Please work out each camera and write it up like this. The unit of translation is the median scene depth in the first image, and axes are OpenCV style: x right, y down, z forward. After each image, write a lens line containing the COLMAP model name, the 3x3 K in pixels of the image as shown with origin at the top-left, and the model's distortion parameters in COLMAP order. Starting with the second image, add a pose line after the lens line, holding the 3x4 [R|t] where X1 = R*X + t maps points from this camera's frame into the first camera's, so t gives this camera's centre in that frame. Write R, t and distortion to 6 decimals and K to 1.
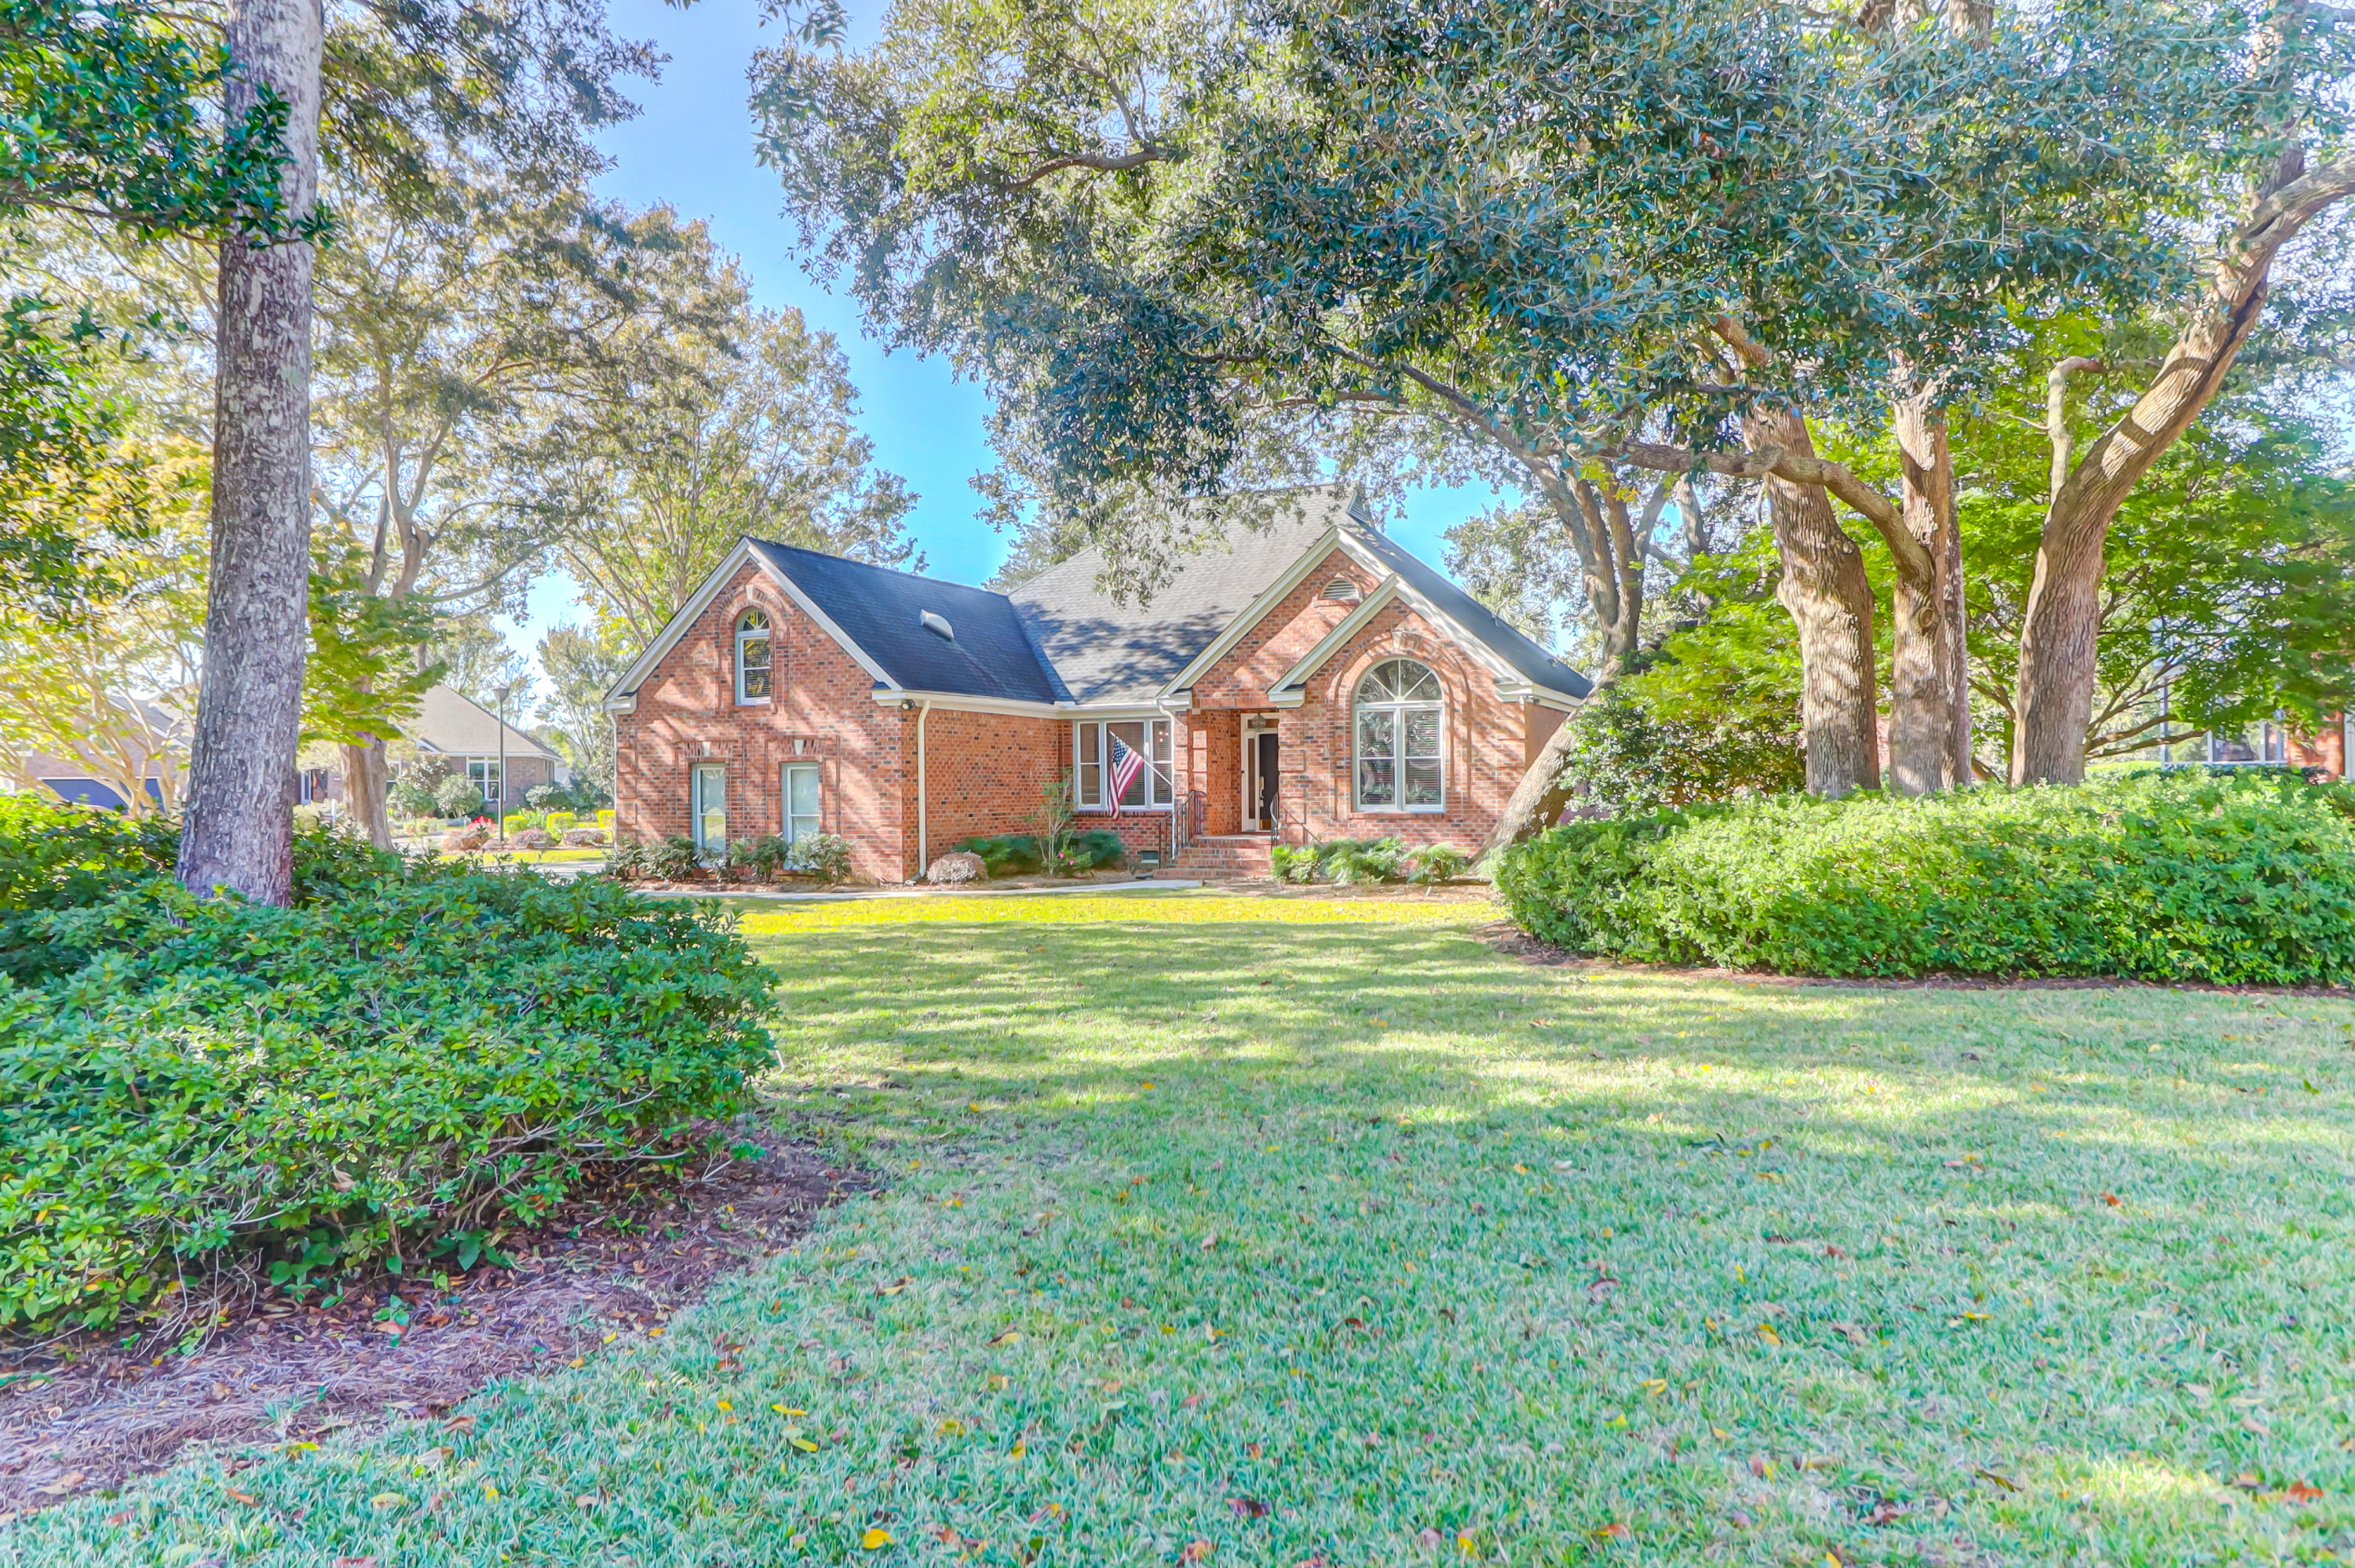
lens RADIAL K [[1234.5, 0, 1177.5], [0, 1234.5, 784.0], [0, 0, 1]] dist [-0.000136, -0.000008]
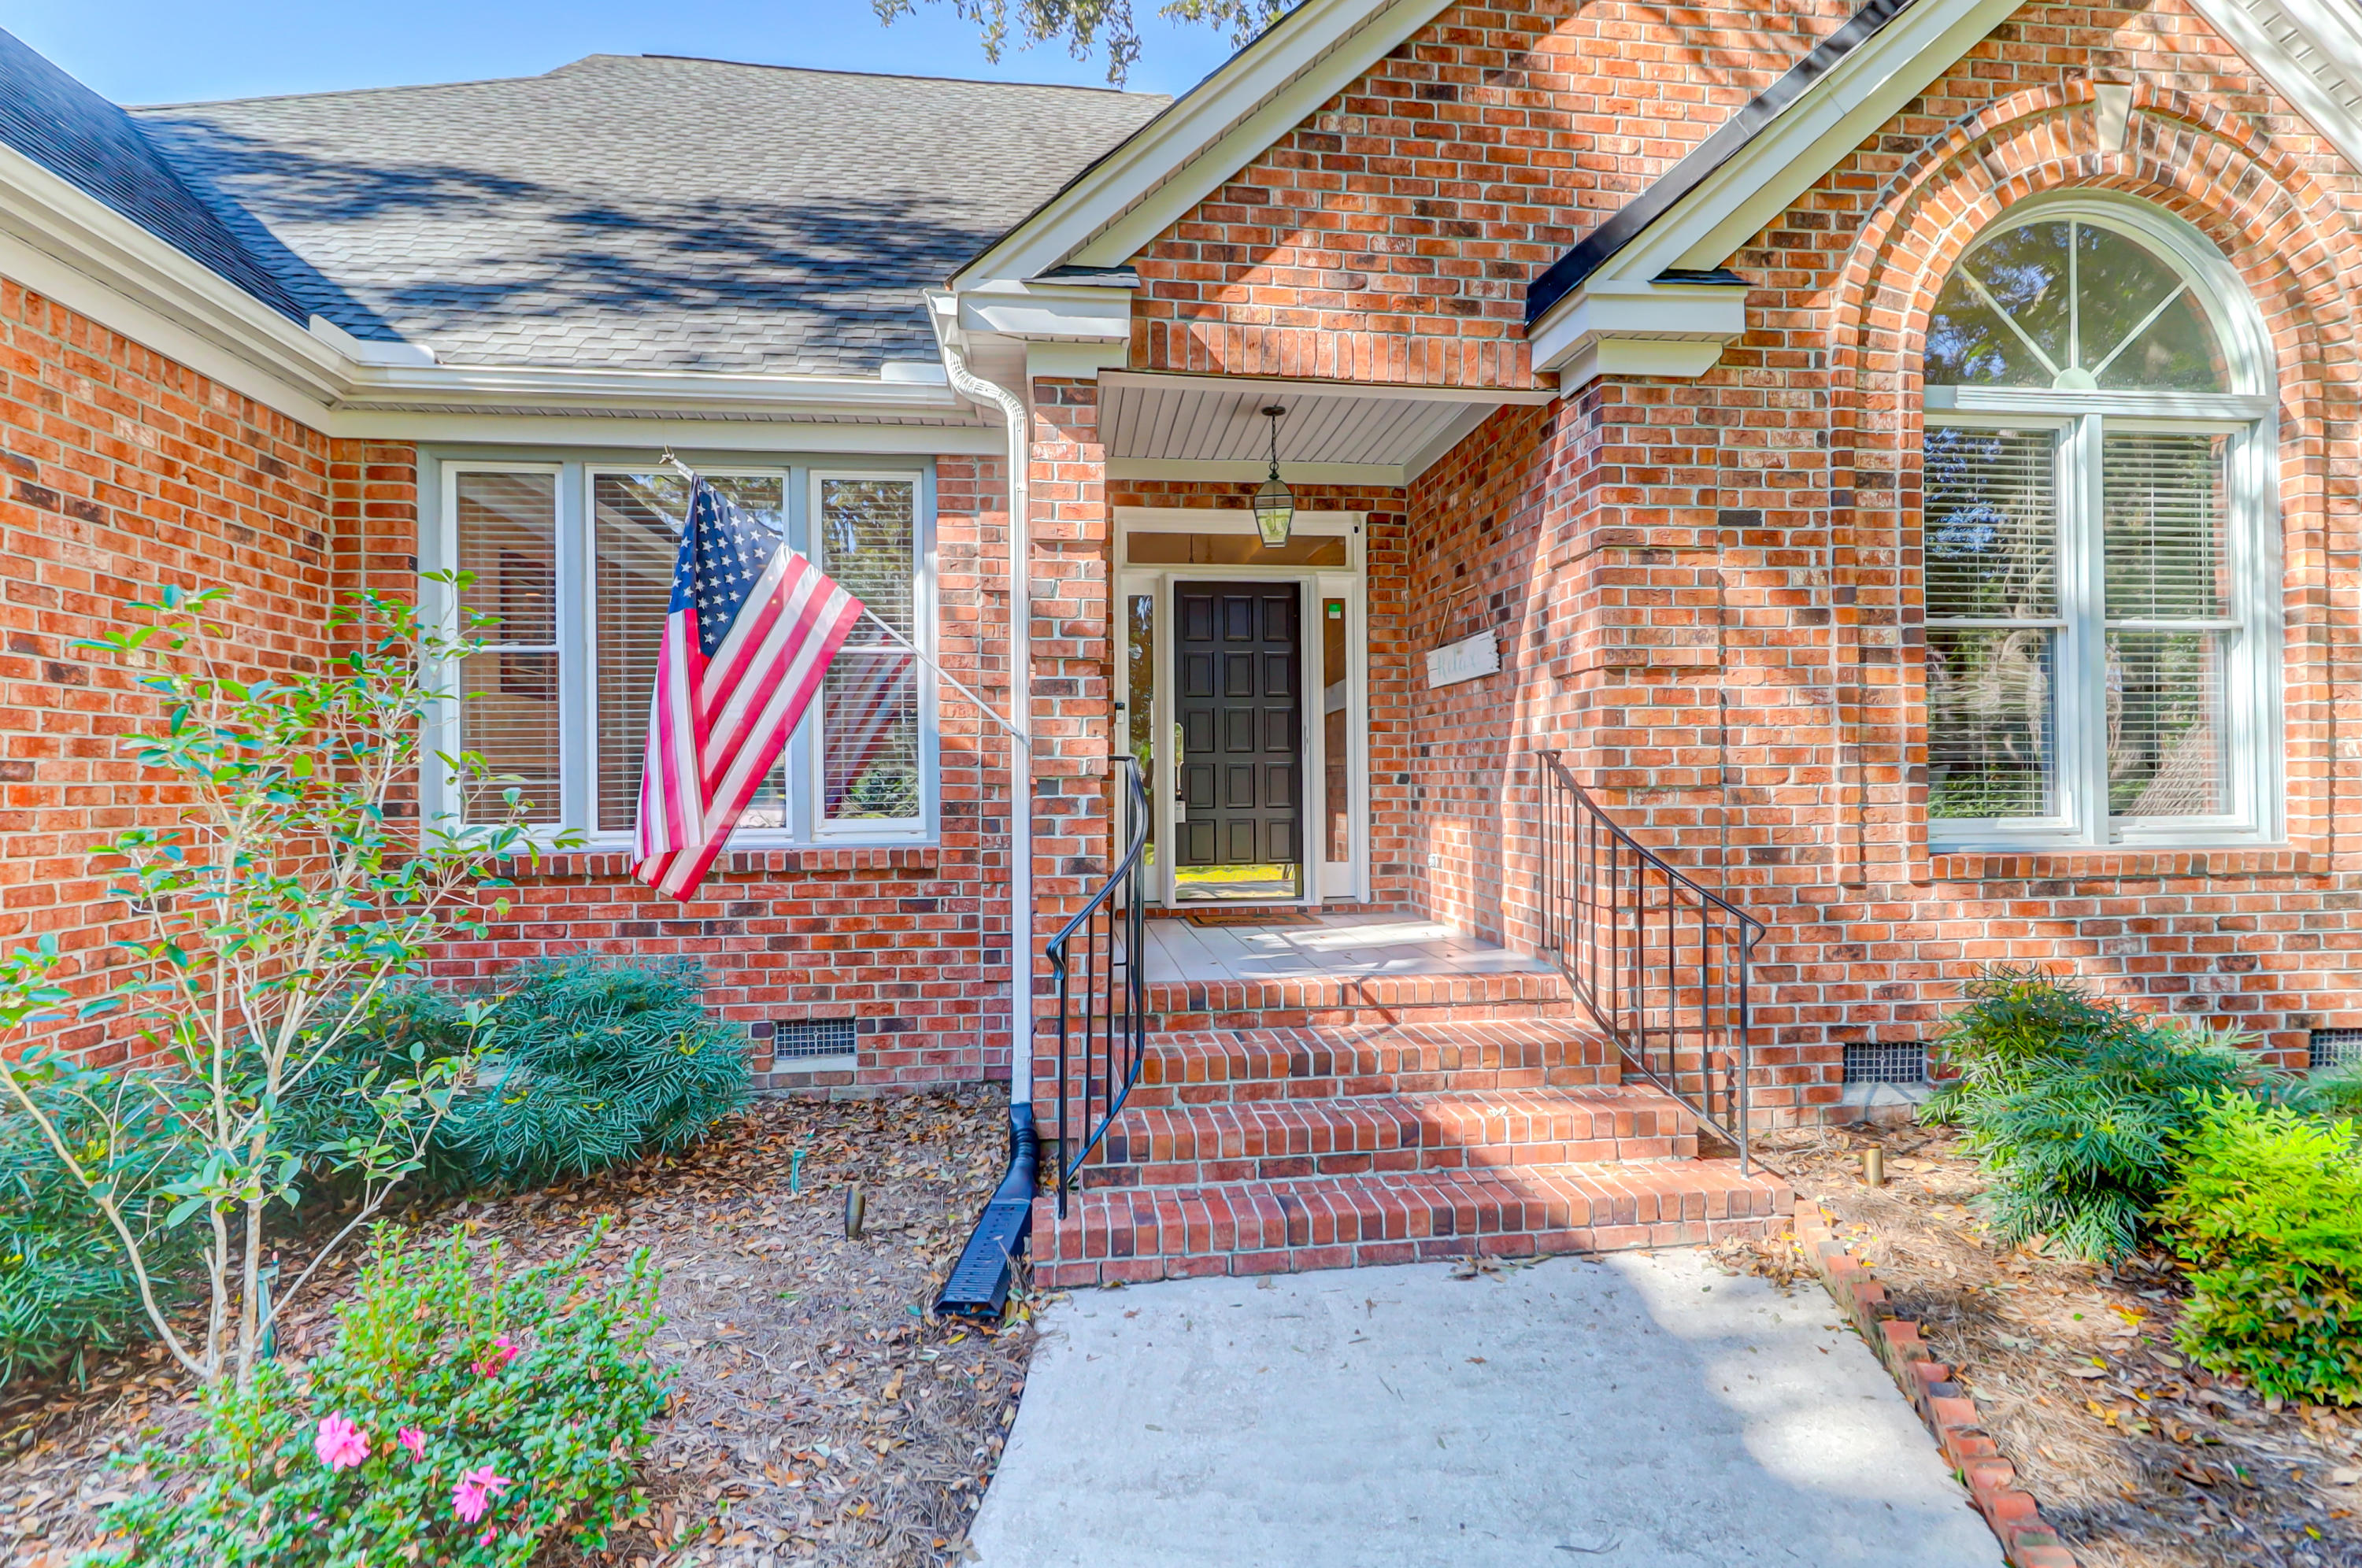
lens RADIAL K [[1323.0, 0, 1181.0], [0, 1323.0, 784.0], [0, 0, 1]] dist [0.003976, 0.000475]
pose [[0.851439, 0.004448, 0.524435, -0.091368], [-0.003351, 0.999990, -0.003042, 0.009821], [-0.524443, 0.000833, 0.851445, 0.757584]]
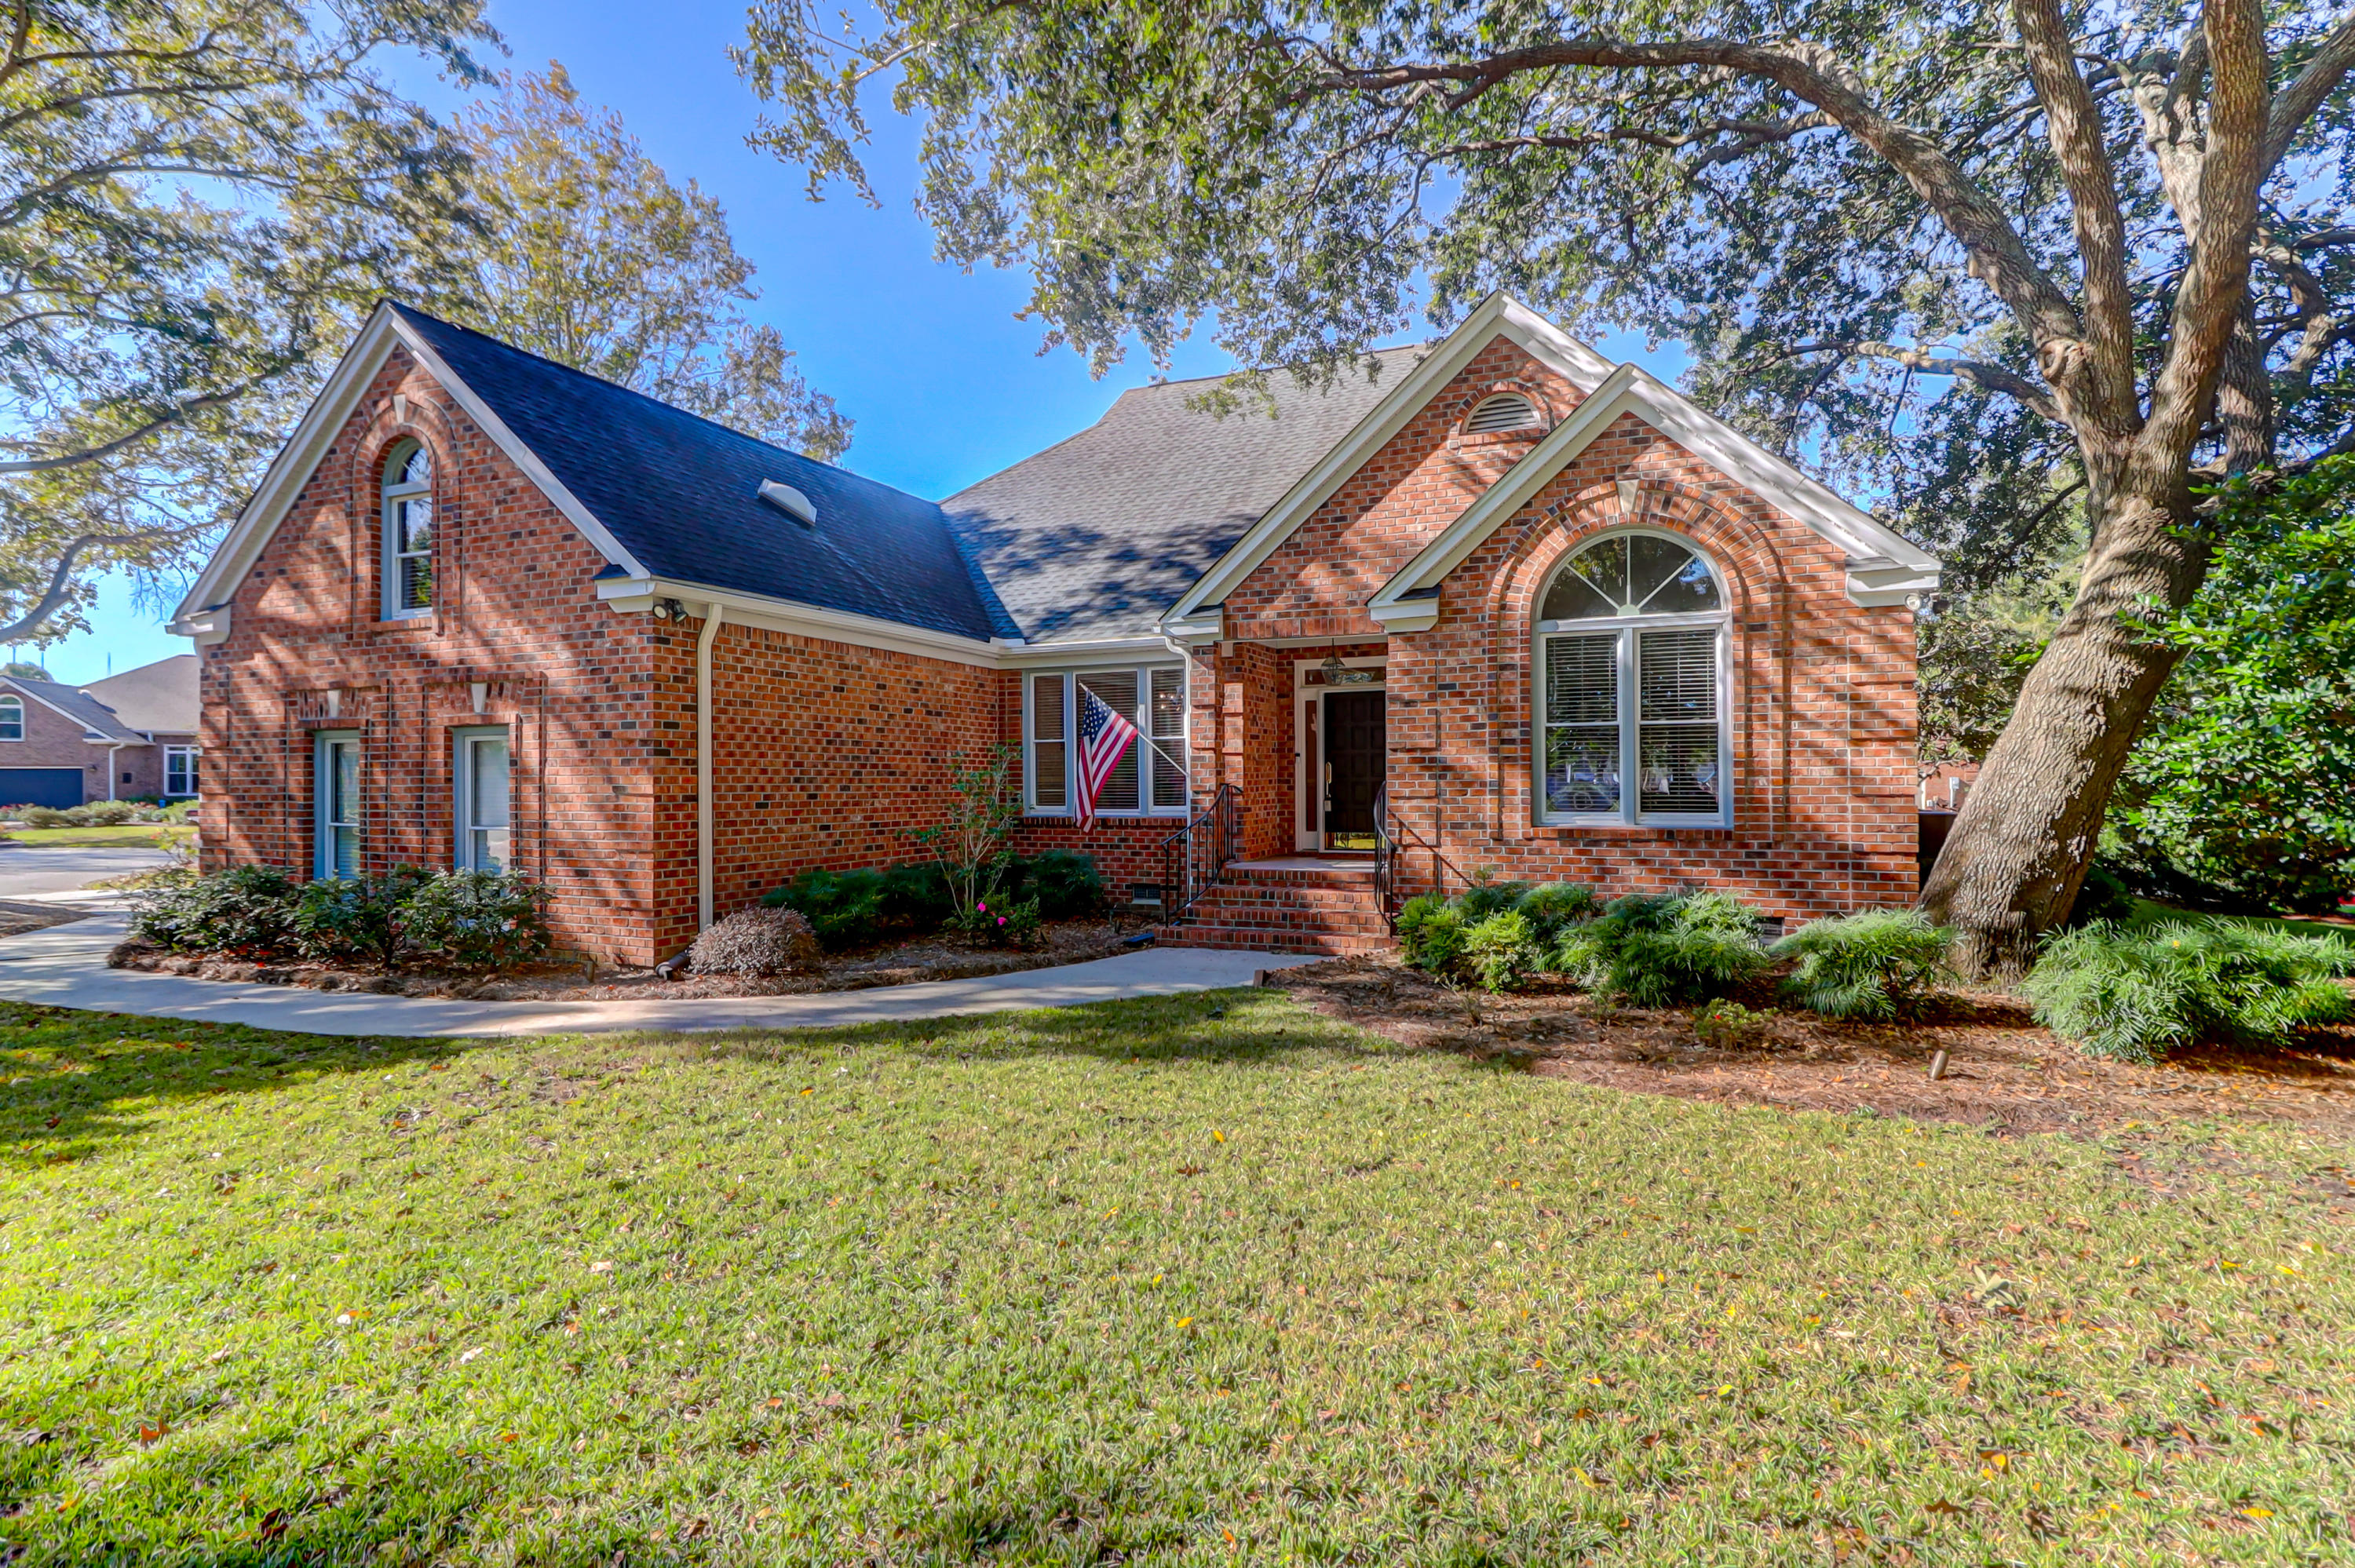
lens RADIAL K [[1319.0, 0, 1177.5], [0, 1319.0, 784.0], [0, 0, 1]] dist [0.003976, 0.000475]
pose [[0.999965, 0.004639, 0.006990, -0.012699], [-0.004666, 0.999981, 0.003948, 0.002658], [-0.006972, -0.003980, 0.999968, 0.381655]]
